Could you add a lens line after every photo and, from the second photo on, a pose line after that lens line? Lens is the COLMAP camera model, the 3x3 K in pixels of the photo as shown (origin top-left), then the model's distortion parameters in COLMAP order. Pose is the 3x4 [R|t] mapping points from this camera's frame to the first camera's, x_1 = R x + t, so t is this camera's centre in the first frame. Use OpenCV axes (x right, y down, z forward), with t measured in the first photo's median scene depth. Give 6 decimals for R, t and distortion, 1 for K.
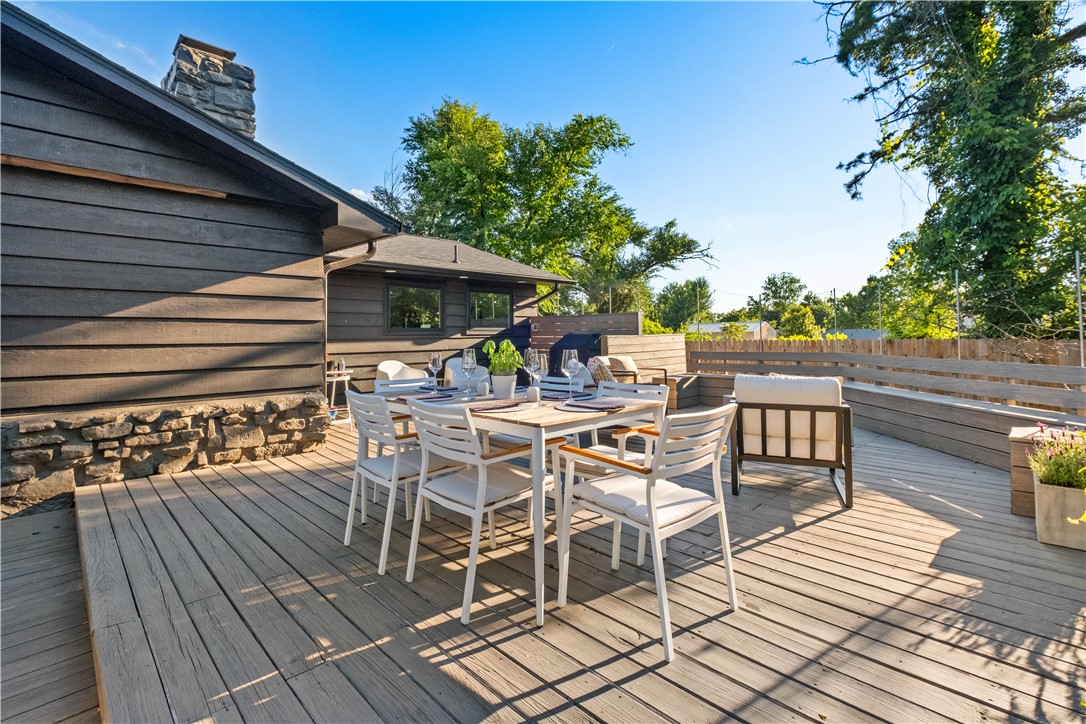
lens RADIAL K [[496.5, 0, 574.8], [0, 496.5, 317.8], [0, 0, 1]] dist [-0.001712, -0.000463]
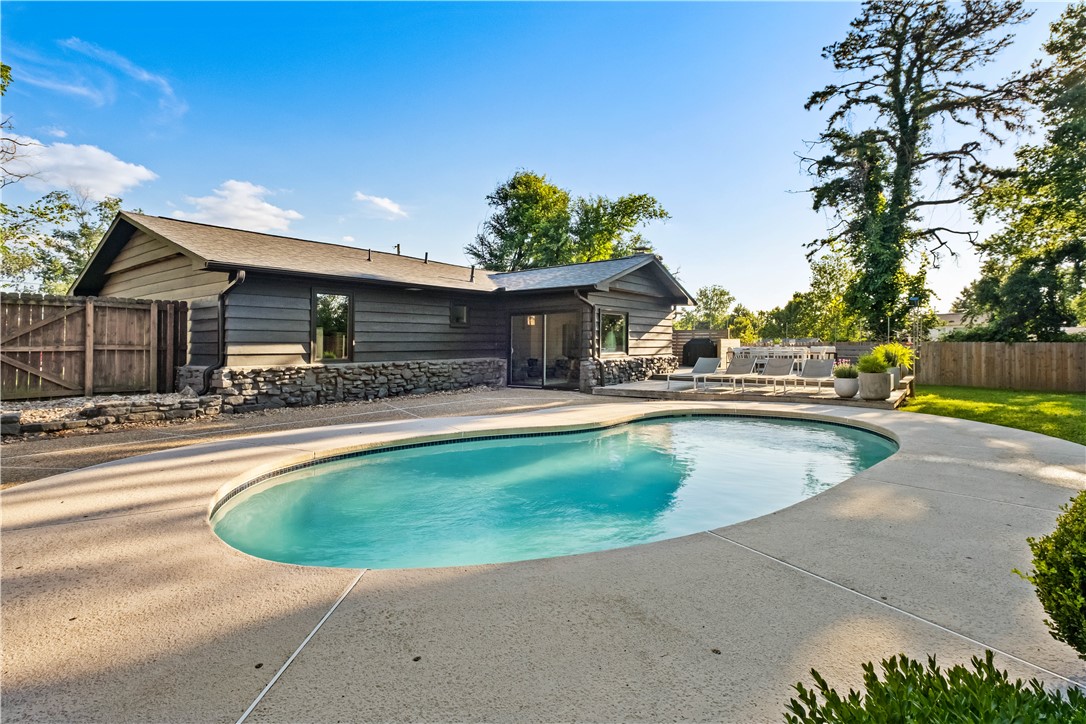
lens RADIAL K [[506.1, 0, 543.0], [0, 506.1, 362.0], [0, 0, 1]] dist [-0.002091, 0.005561]
pose [[0.996012, 0.001821, 0.089203, -0.456946], [-0.008116, 0.997496, 0.070258, -0.008580], [-0.088852, -0.070702, 0.993532, -0.611189]]
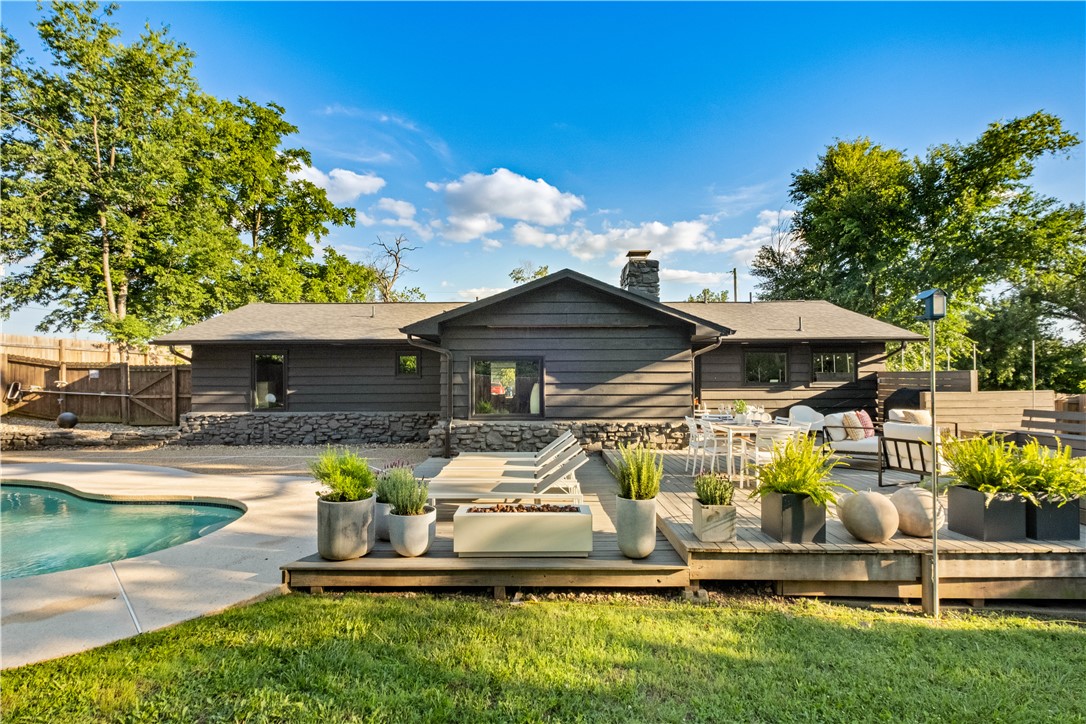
lens RADIAL K [[575.0, 0, 537.1], [0, 575.0, 377.3], [0, 0, 1]] dist [-0.002284, -0.001194]
pose [[0.691121, 0.007347, -0.722702, 0.203629], [0.021818, 0.999281, 0.031023, -0.029595], [0.722410, -0.037209, 0.690463, -0.286547]]
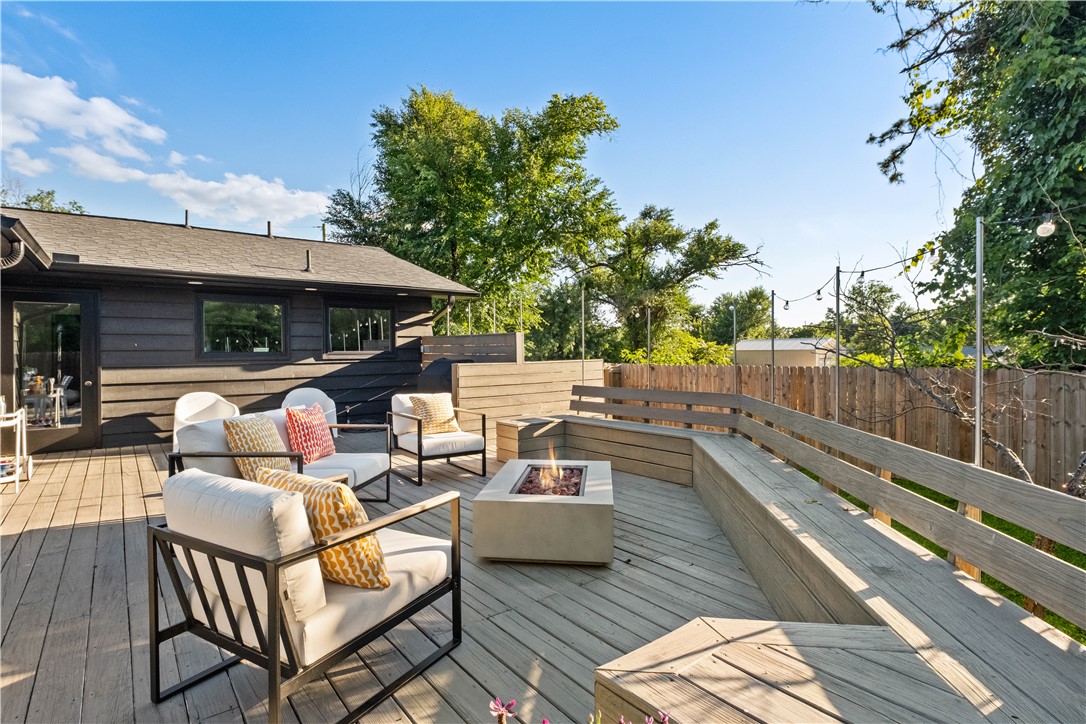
lens RADIAL K [[527.3, 0, 567.0], [0, 527.3, 355.3], [0, 0, 1]] dist [-0.014608, 0.007551]
pose [[0.990923, 0.006142, -0.134288, 0.170715], [-0.000239, 0.999035, 0.043924, -0.006219], [0.134428, -0.043493, 0.989968, 0.111922]]
